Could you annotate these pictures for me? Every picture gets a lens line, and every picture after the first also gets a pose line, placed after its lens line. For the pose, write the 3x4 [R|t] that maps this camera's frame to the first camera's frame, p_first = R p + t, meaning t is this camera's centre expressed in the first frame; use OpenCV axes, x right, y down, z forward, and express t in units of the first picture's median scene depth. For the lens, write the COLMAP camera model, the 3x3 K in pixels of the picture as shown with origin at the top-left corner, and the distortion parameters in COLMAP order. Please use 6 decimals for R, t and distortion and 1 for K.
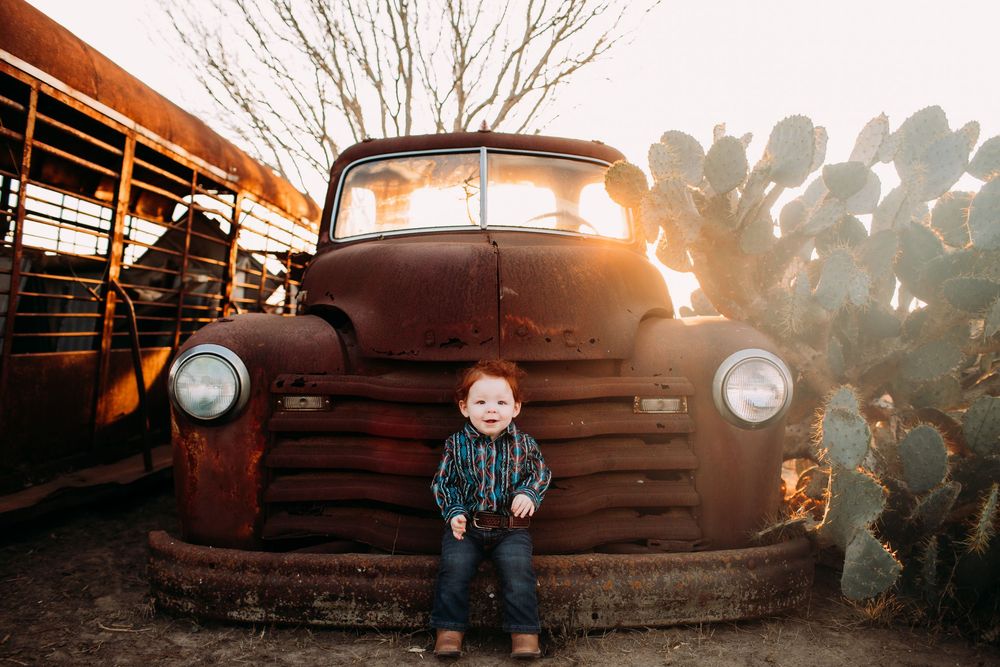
lens RADIAL K [[945.7, 0, 504.9], [0, 945.7, 330.7], [0, 0, 1]] dist [-0.098762, 0.120629]
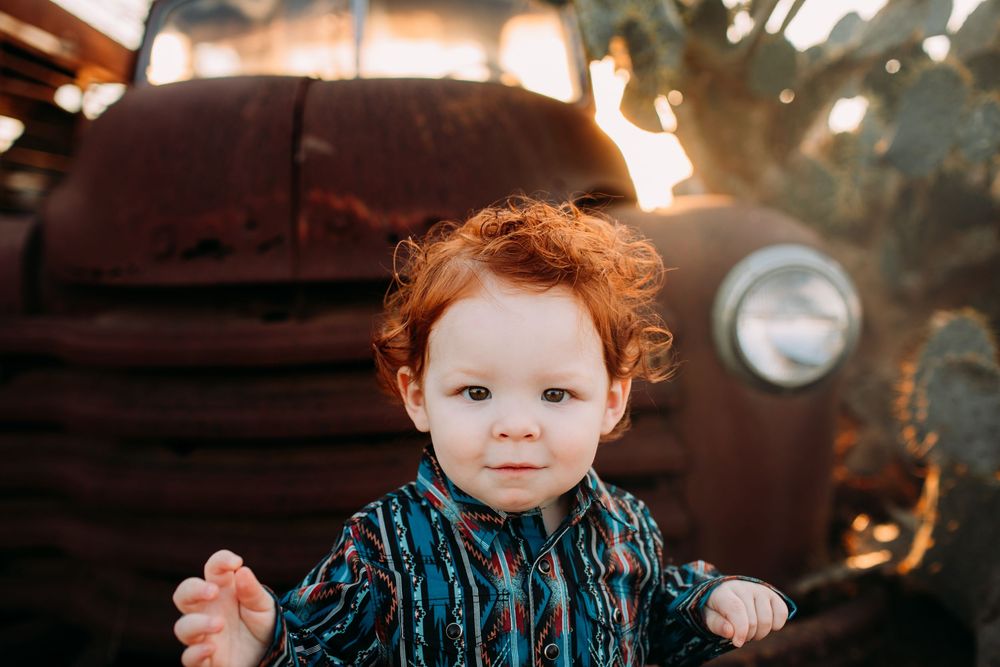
lens RADIAL K [[945.7, 0, 504.9], [0, 945.7, 330.7], [0, 0, 1]] dist [-0.098762, 0.120629]
pose [[0.999127, -0.025976, 0.032714, 0.082685], [0.022747, 0.995172, 0.095471, 0.010912], [-0.035036, -0.094643, 0.994895, 0.464619]]
